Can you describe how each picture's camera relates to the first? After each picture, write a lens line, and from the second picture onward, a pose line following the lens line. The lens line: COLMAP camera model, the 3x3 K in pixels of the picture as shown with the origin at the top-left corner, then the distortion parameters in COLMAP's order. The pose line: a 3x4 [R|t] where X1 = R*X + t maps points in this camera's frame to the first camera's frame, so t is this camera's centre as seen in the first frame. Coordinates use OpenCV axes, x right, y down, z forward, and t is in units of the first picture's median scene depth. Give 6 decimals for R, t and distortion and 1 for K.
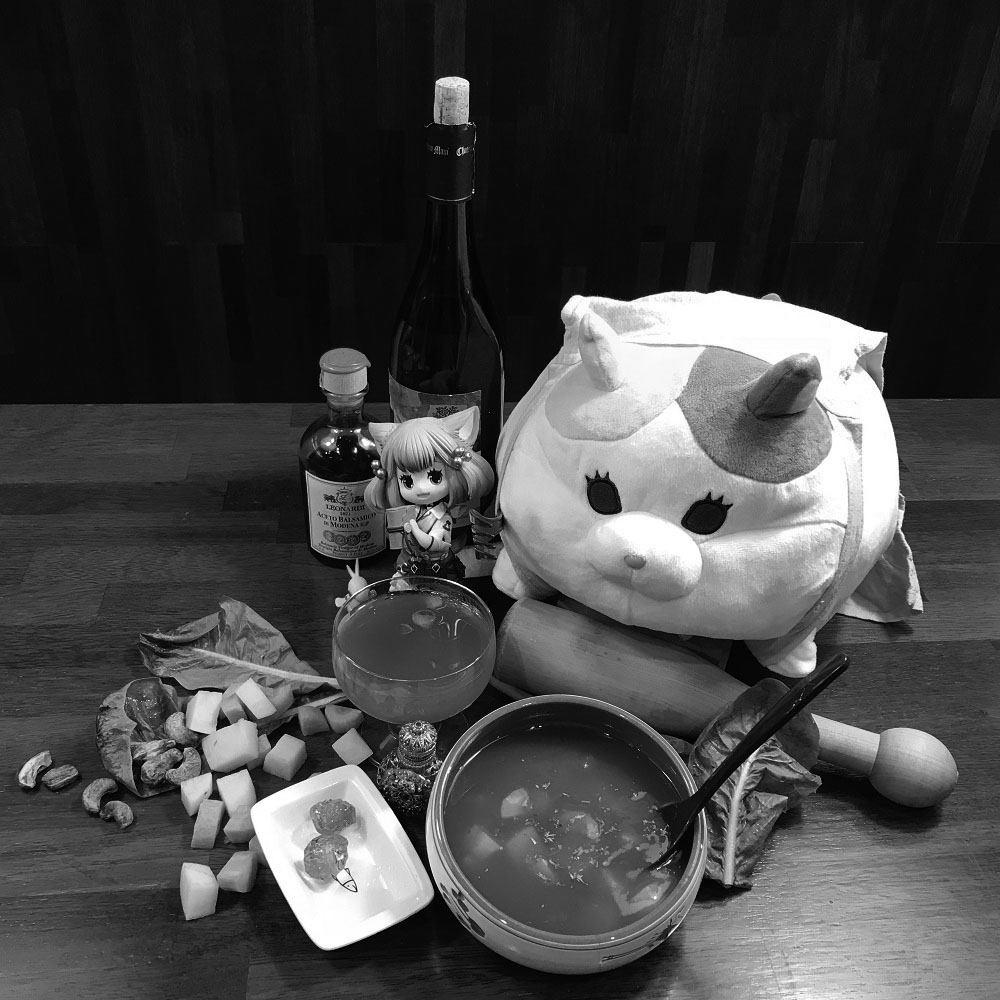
lens RADIAL K [[1087.3, 0, 503.2], [0, 1087.3, 499.6], [0, 0, 1]] dist [0.191212, -0.477636]
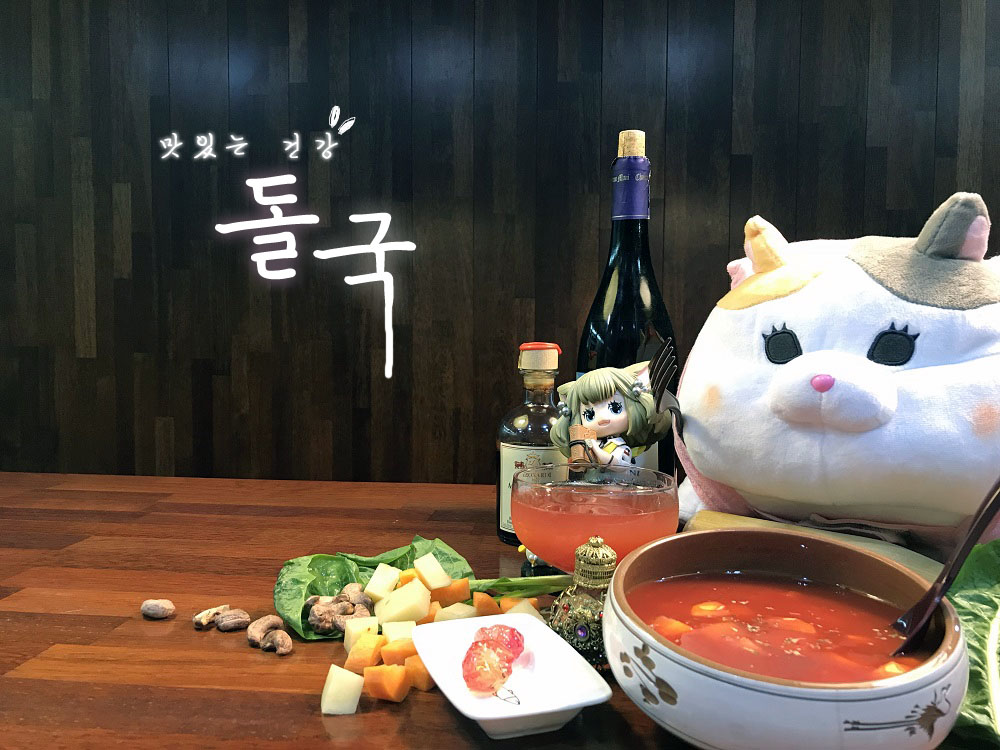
lens RADIAL K [[821.0, 0, 500.0], [0, 821.0, 375.0], [0, 0, 1]] dist [0.019500, -0.013301]
pose [[0.980540, -0.026166, -0.194569, -0.017266], [-0.082109, 0.845573, -0.527508, 0.435115], [0.178325, 0.533219, 0.826969, 0.318964]]
